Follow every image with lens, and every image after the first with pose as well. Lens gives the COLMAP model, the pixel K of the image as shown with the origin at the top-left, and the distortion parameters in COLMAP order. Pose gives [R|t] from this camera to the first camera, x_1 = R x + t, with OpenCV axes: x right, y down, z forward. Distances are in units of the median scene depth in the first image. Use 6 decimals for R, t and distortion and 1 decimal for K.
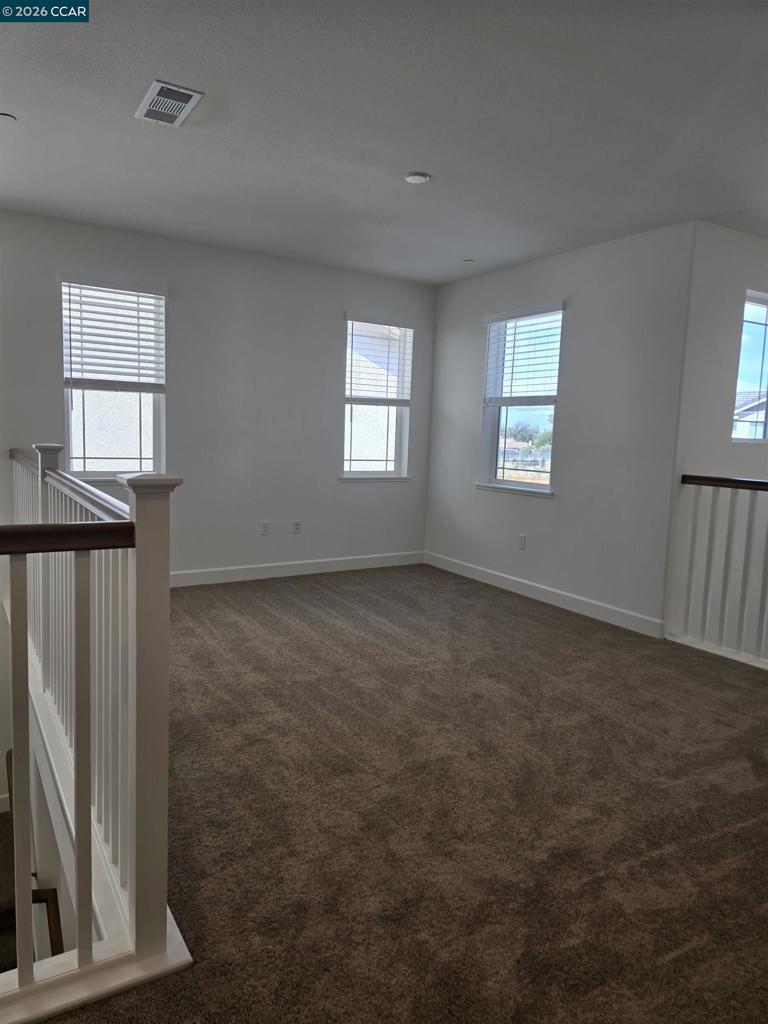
lens RADIAL K [[689.2, 0, 384.0], [0, 689.2, 512.0], [0, 0, 1]] dist [0.003745, 0.000580]
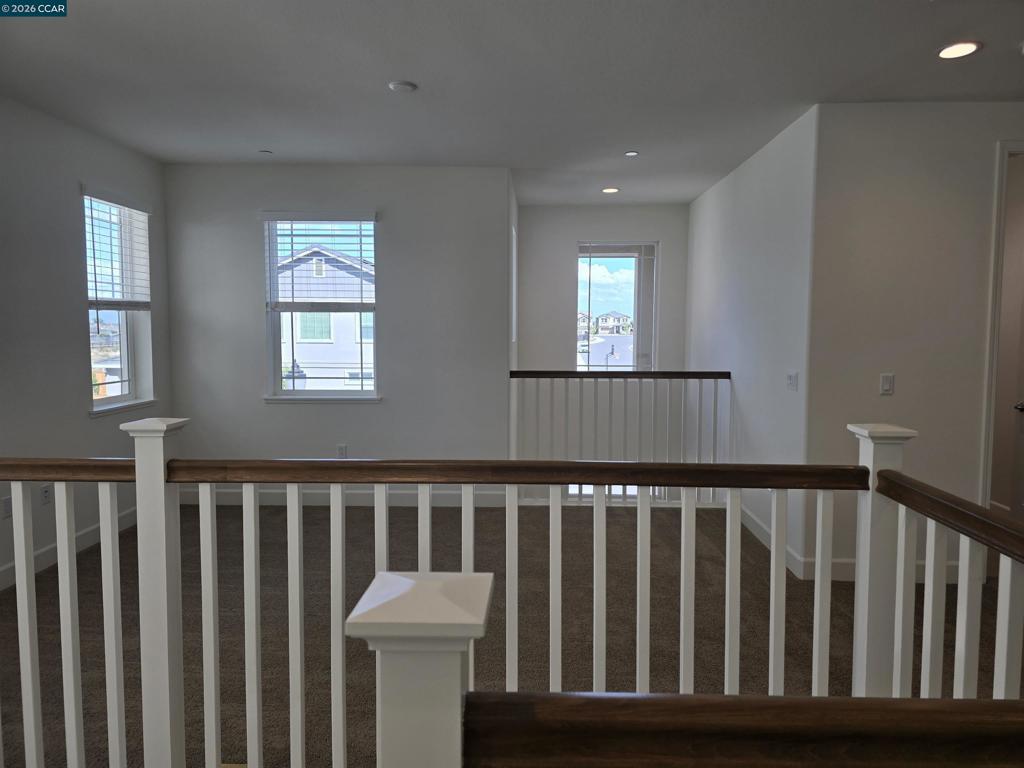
lens RADIAL K [[689.2, 0, 512.0], [0, 689.2, 384.0], [0, 0, 1]] dist [0.003745, 0.000580]
pose [[0.566105, -0.088691, 0.819548, -0.433688], [0.113729, 0.993091, 0.028913, -0.049750], [-0.816450, 0.076839, 0.572281, 0.226911]]
